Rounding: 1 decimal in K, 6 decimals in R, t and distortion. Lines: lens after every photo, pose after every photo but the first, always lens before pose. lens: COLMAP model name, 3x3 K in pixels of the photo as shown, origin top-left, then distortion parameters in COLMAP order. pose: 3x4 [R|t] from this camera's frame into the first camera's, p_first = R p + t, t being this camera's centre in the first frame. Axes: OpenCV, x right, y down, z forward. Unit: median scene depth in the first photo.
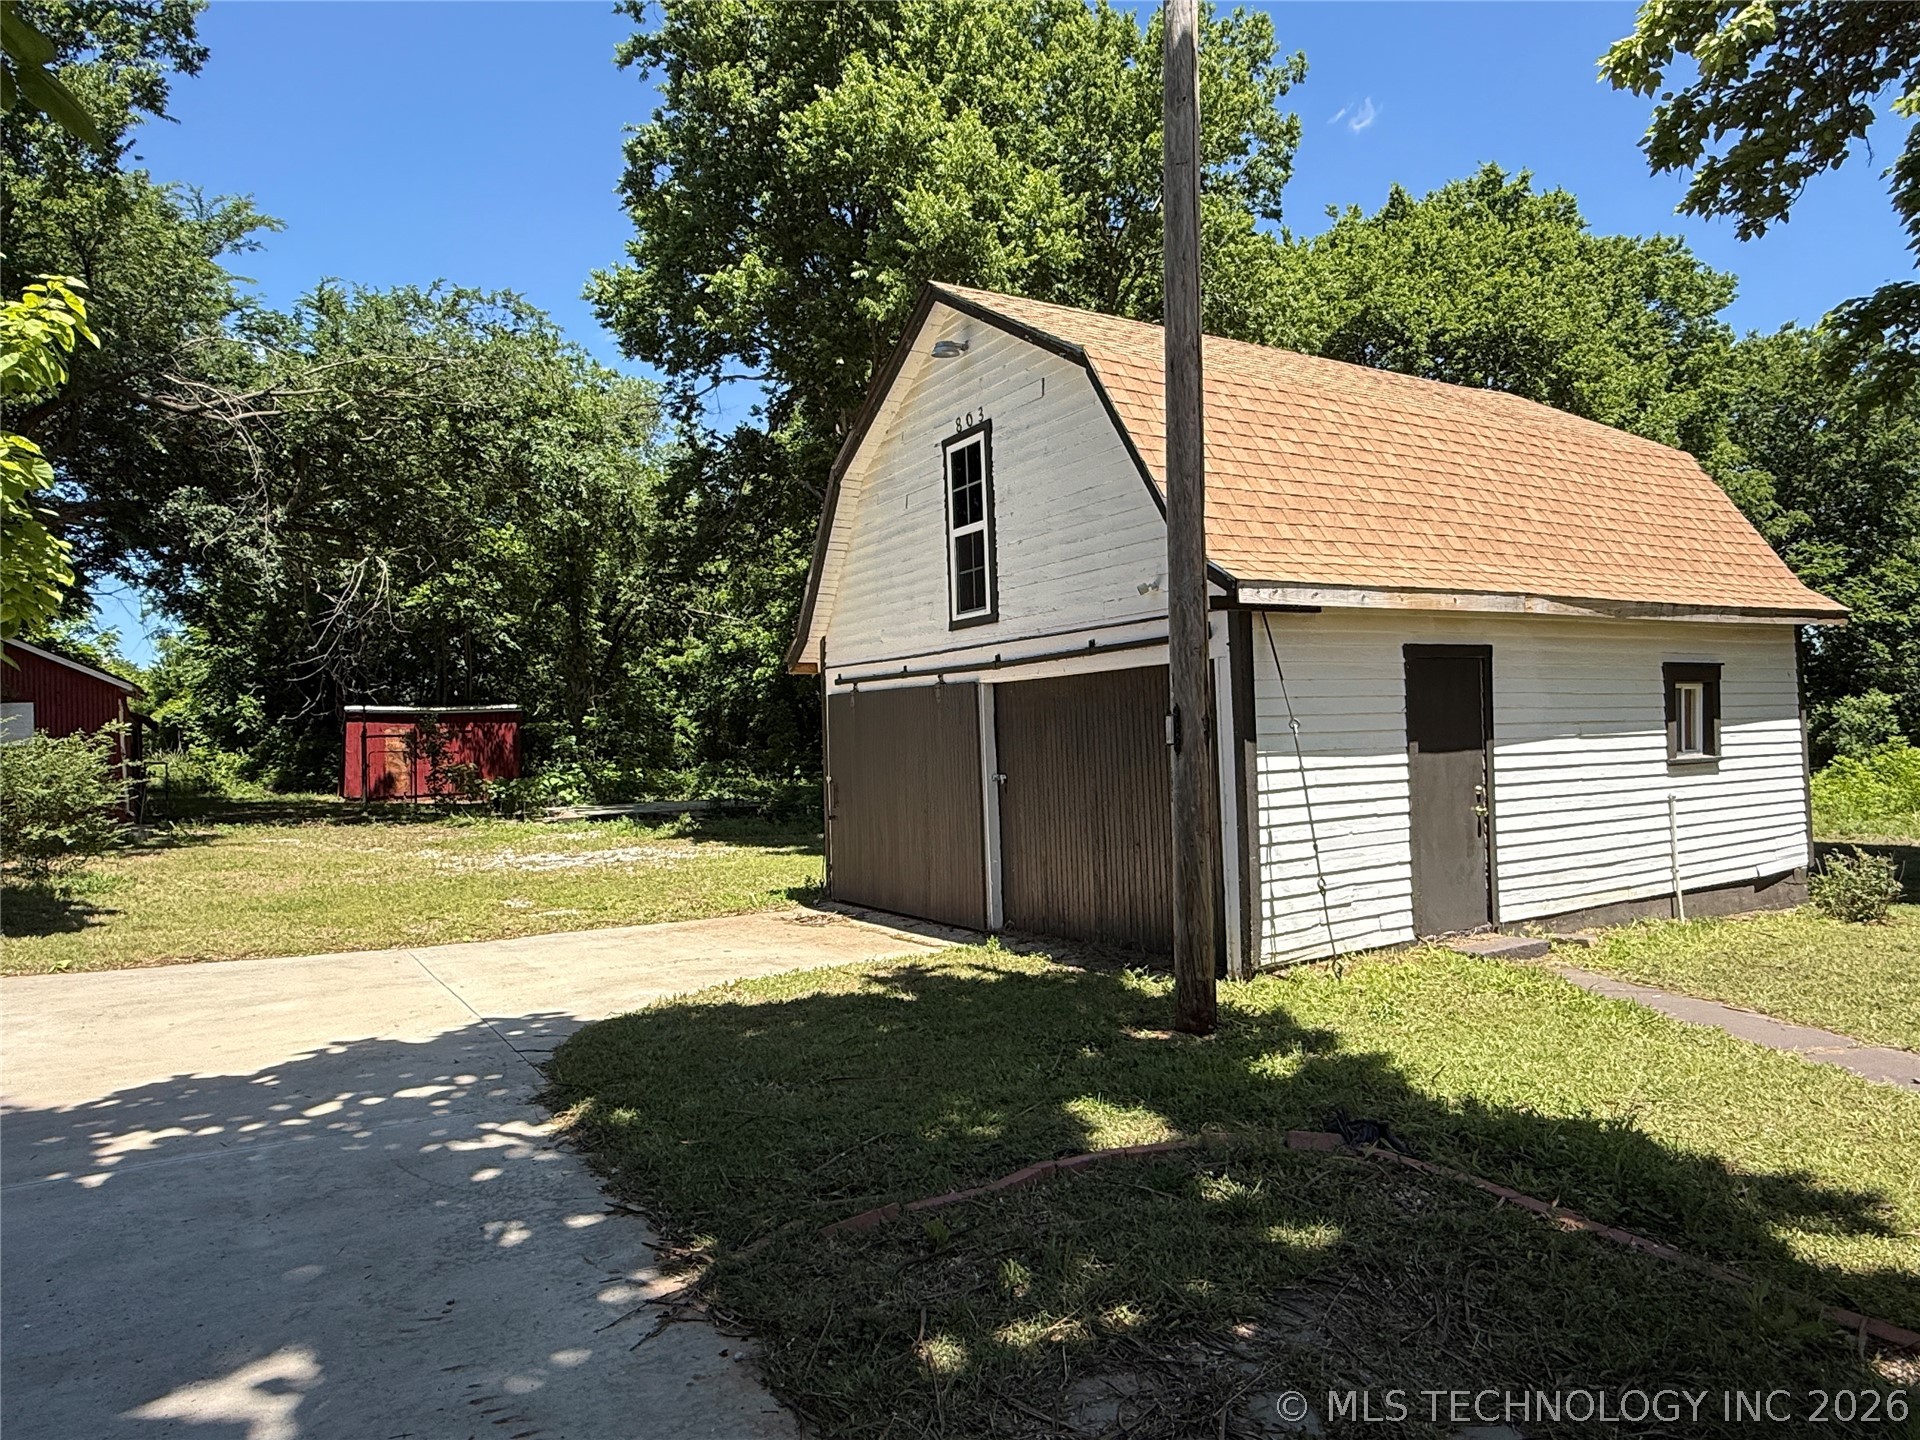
lens RADIAL K [[1189.2, 0, 961.4], [0, 1189.2, 727.4], [0, 0, 1]] dist [0.004568, 0.001718]
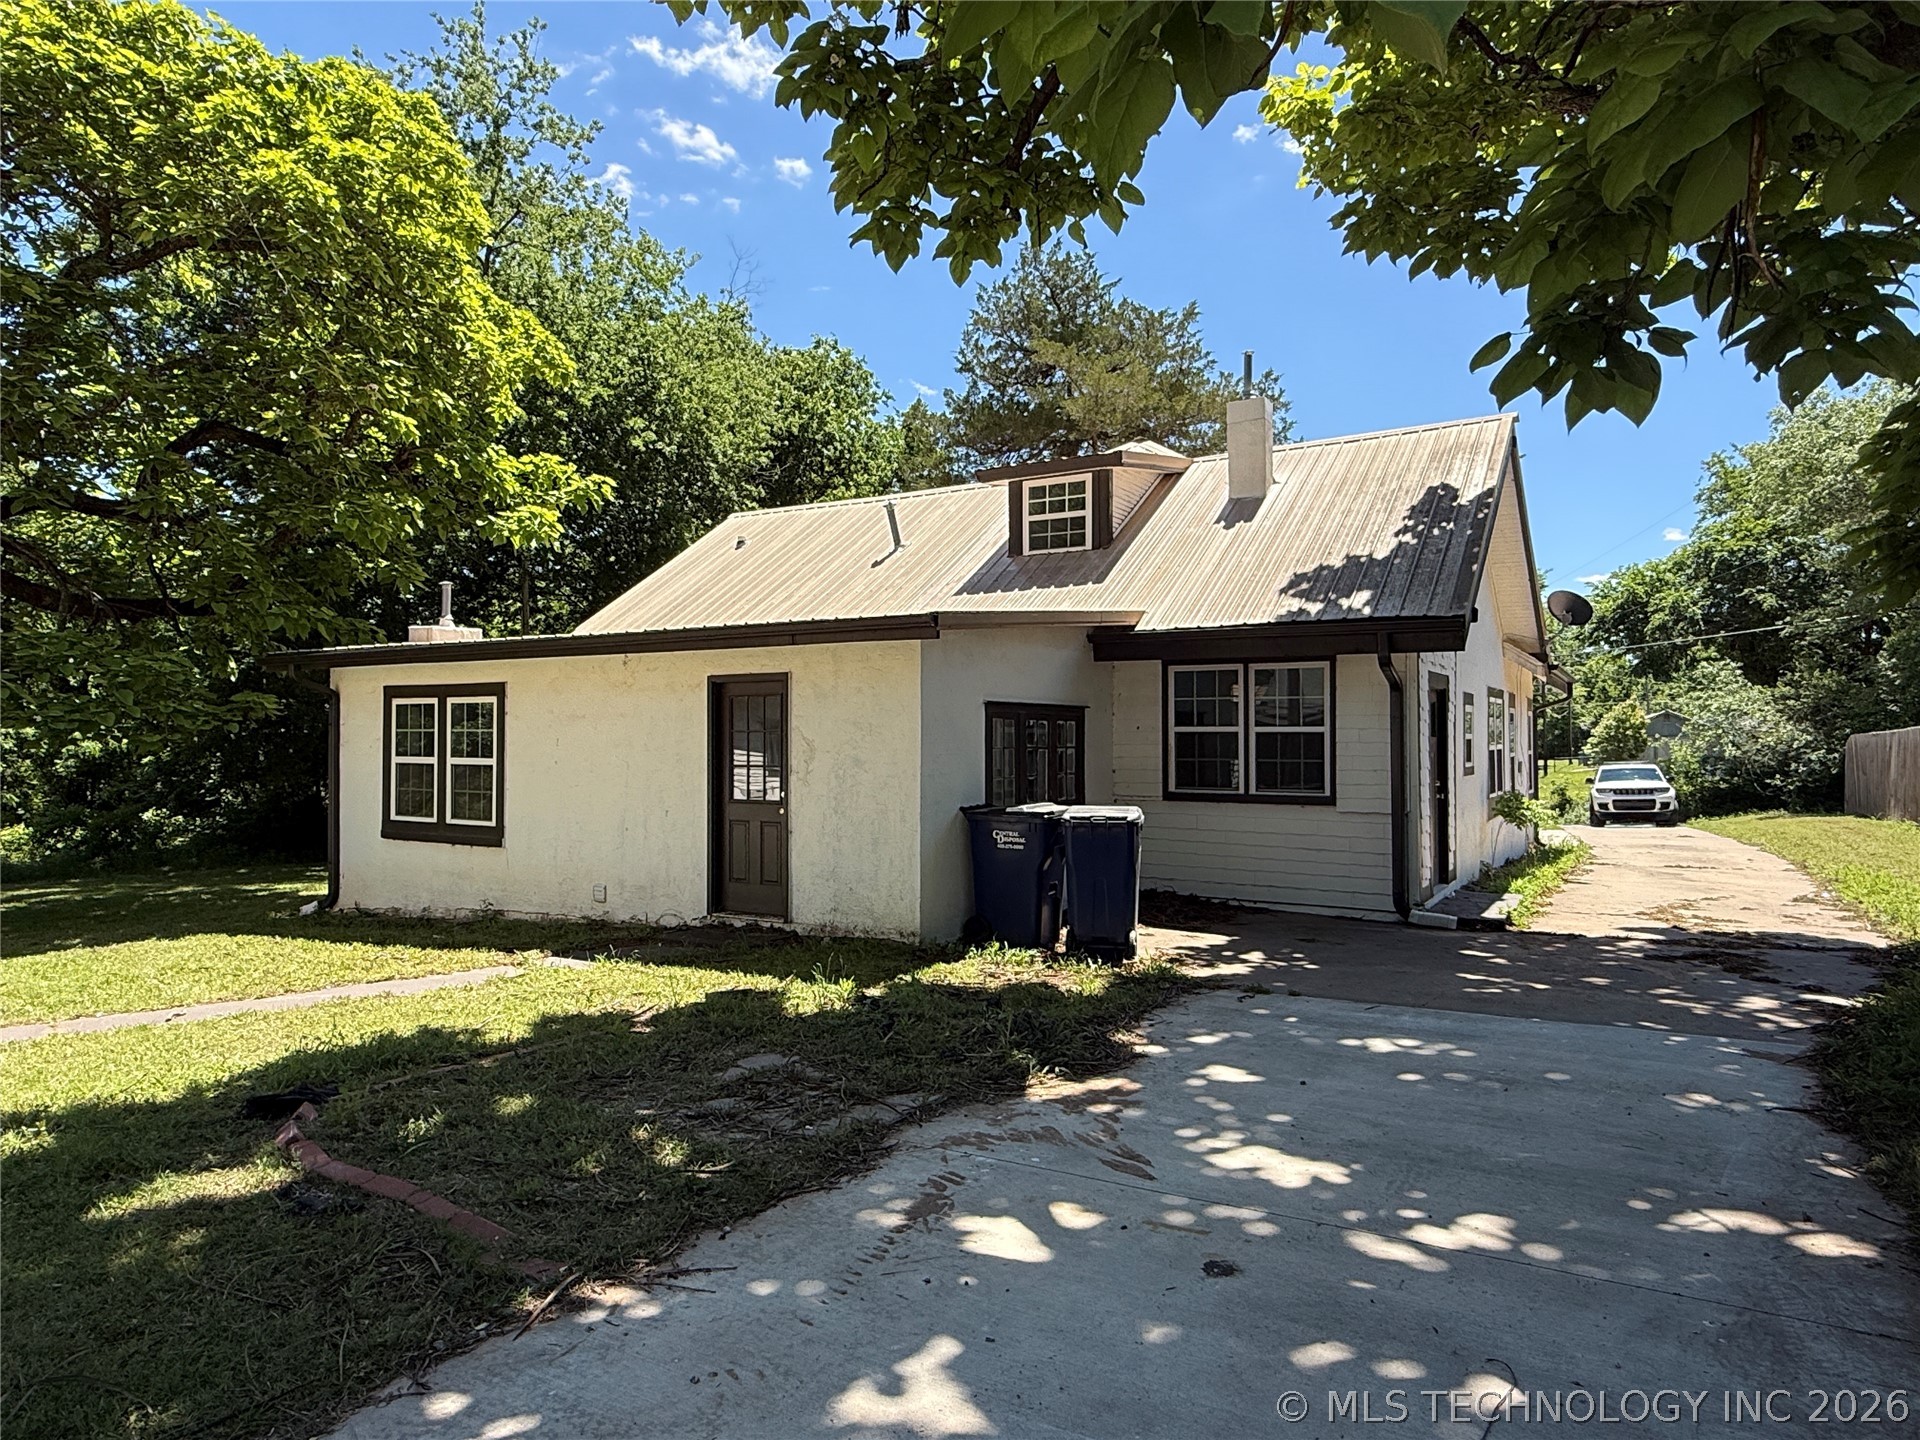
lens RADIAL K [[1189.2, 0, 961.4], [0, 1189.2, 727.4], [0, 0, 1]] dist [0.004568, 0.001718]
pose [[-0.476825, 0.050392, 0.877553, -1.277654], [0.008994, 0.998583, -0.052455, 0.045302], [-0.878952, -0.017119, -0.476602, 1.217487]]
